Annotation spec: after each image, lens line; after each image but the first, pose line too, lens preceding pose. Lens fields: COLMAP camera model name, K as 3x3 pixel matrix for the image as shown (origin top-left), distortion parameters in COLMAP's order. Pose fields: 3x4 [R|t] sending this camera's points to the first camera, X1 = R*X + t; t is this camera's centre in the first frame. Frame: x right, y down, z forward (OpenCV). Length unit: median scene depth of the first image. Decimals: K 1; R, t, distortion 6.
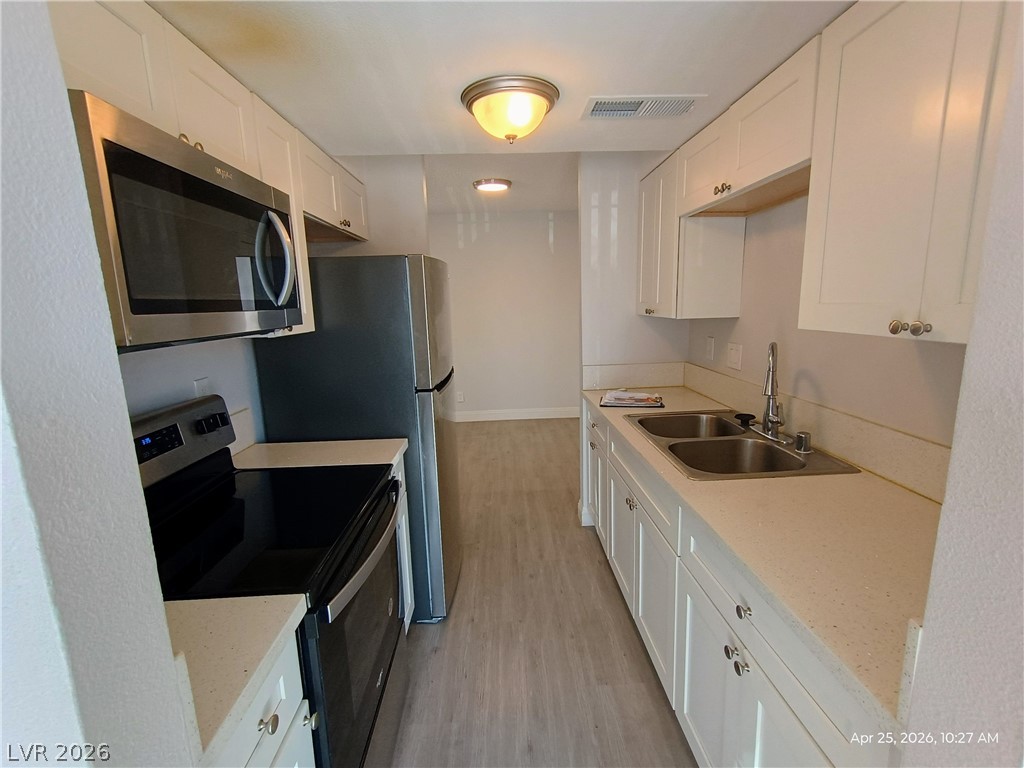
lens RADIAL K [[464.5, 0, 519.9], [0, 464.5, 382.0], [0, 0, 1]] dist [0.000825, -0.000134]
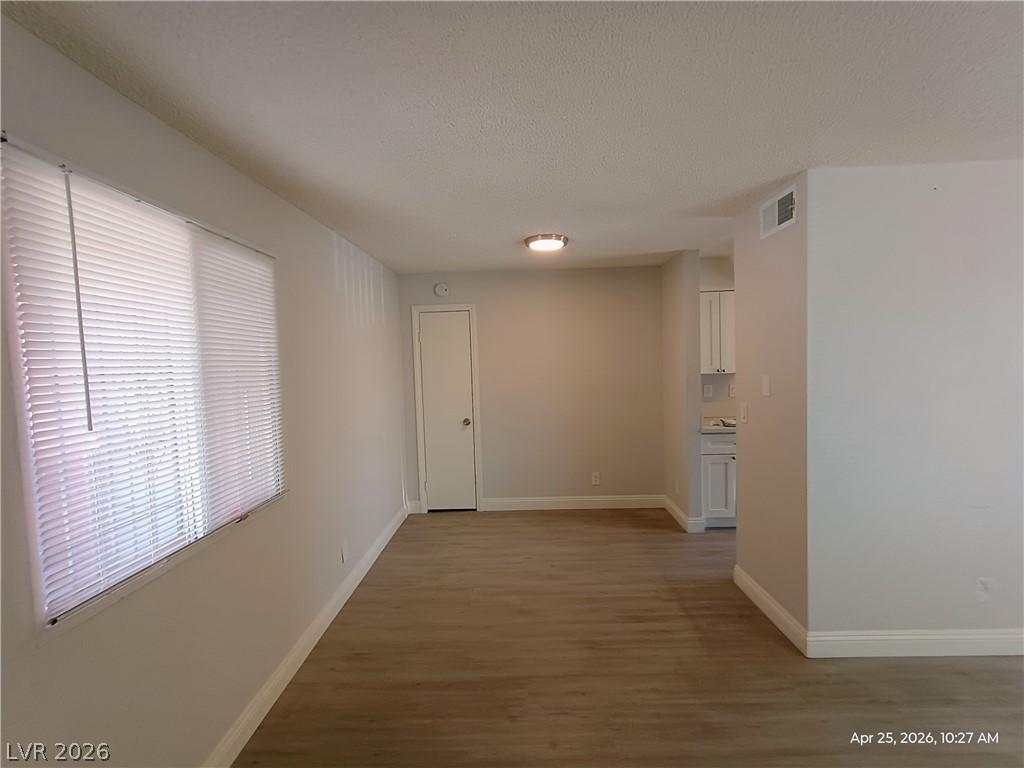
lens RADIAL K [[464.5, 0, 519.9], [0, 464.5, 382.0], [0, 0, 1]] dist [0.000825, -0.000134]
pose [[0.056595, -0.028976, 0.997977, -0.950985], [0.207114, 0.978175, 0.016656, -0.185546], [-0.976678, 0.205752, 0.061361, 1.074587]]
